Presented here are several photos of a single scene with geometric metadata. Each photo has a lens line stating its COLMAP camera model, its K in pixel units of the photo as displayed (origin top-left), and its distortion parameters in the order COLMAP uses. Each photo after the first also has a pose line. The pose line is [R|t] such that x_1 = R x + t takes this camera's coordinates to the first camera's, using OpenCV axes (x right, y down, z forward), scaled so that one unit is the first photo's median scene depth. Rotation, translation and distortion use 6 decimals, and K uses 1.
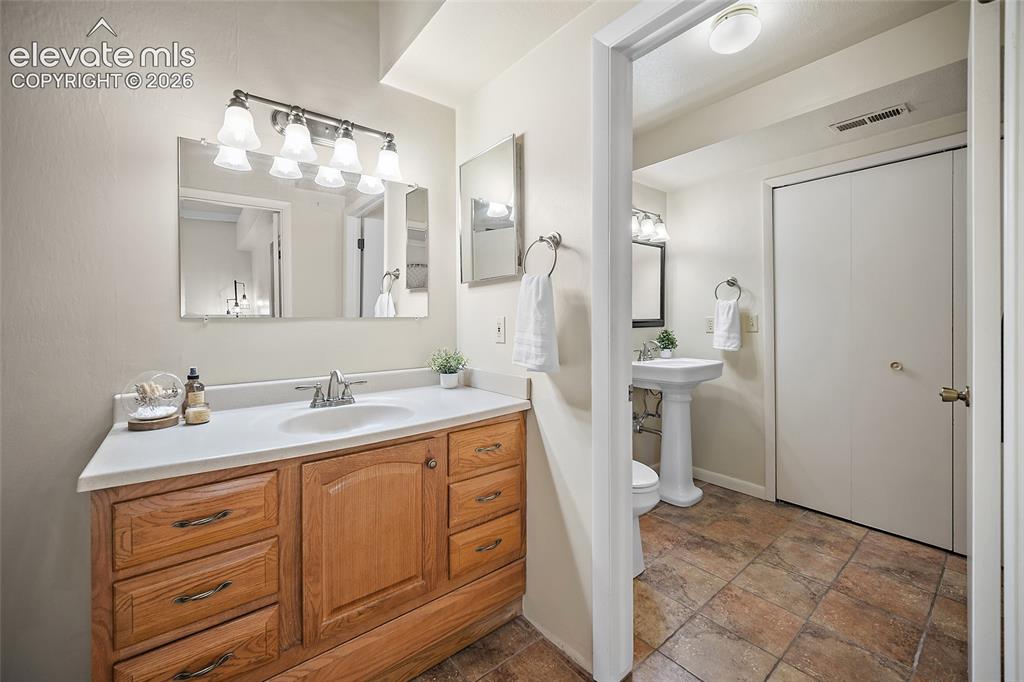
lens RADIAL K [[402.8, 0, 498.2], [0, 402.8, 314.4], [0, 0, 1]] dist [-0.001398, 0.001289]
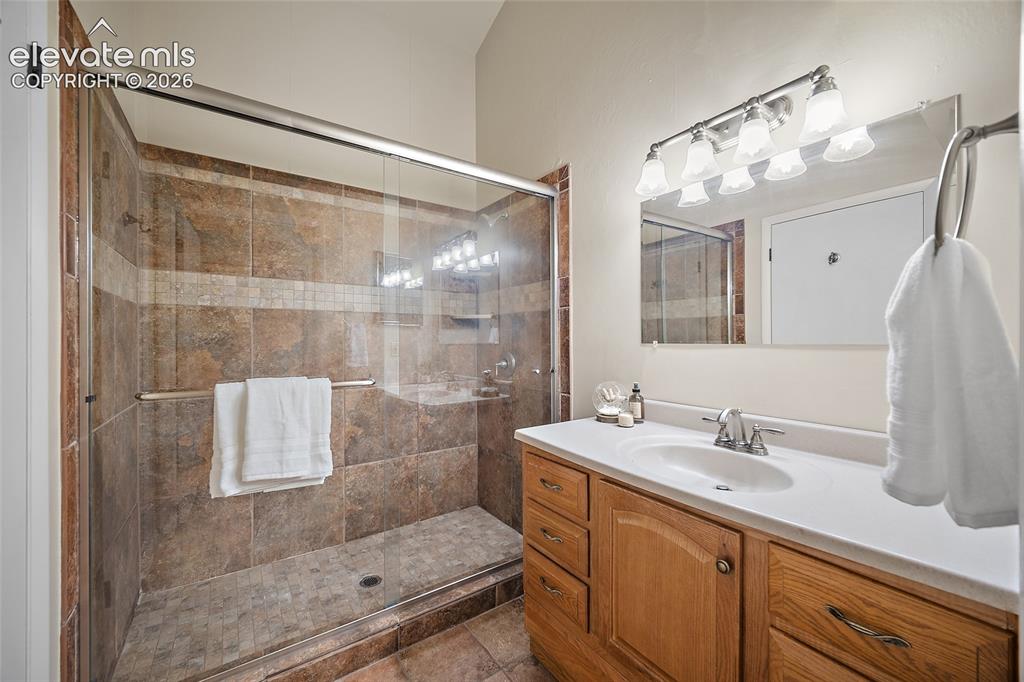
lens RADIAL K [[402.8, 0, 505.8], [0, 402.8, 339.7], [0, 0, 1]] dist [-0.001398, 0.001289]
pose [[-0.047598, 0.004712, -0.998855, 0.475963], [0.008128, 0.999958, 0.004329, -0.010078], [0.998833, -0.007912, -0.047634, 0.613407]]
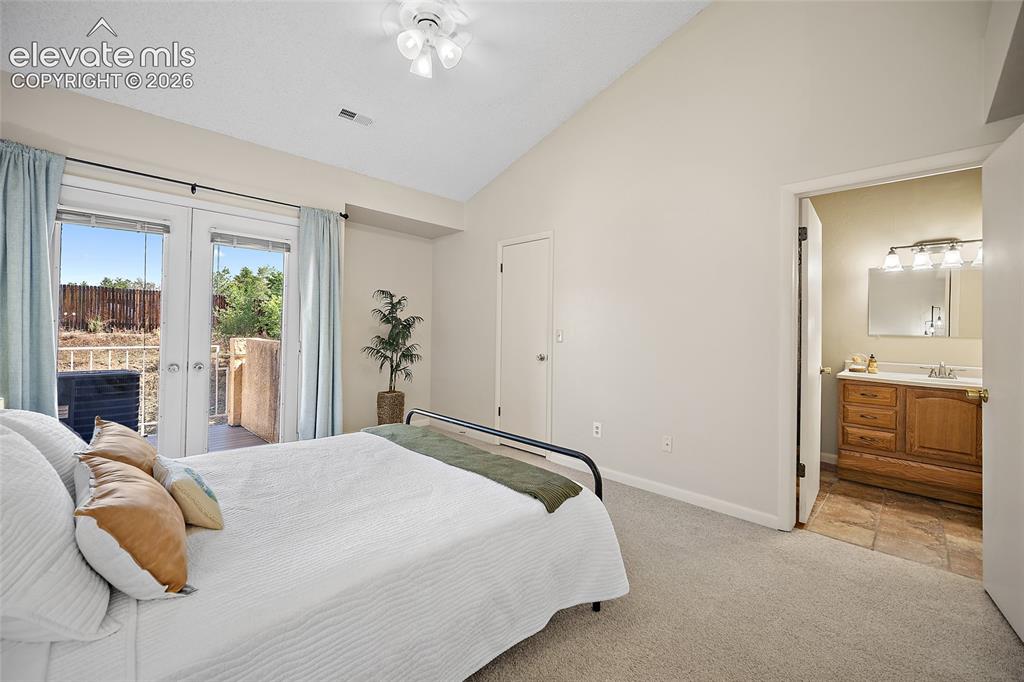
lens RADIAL K [[402.8, 0, 518.2], [0, 402.8, 332.3], [0, 0, 1]] dist [-0.001398, 0.001289]
pose [[0.129346, 0.016808, -0.991457, 1.500864], [-0.008529, 0.999838, 0.015838, -0.032648], [0.991563, 0.006408, 0.129469, -1.589712]]
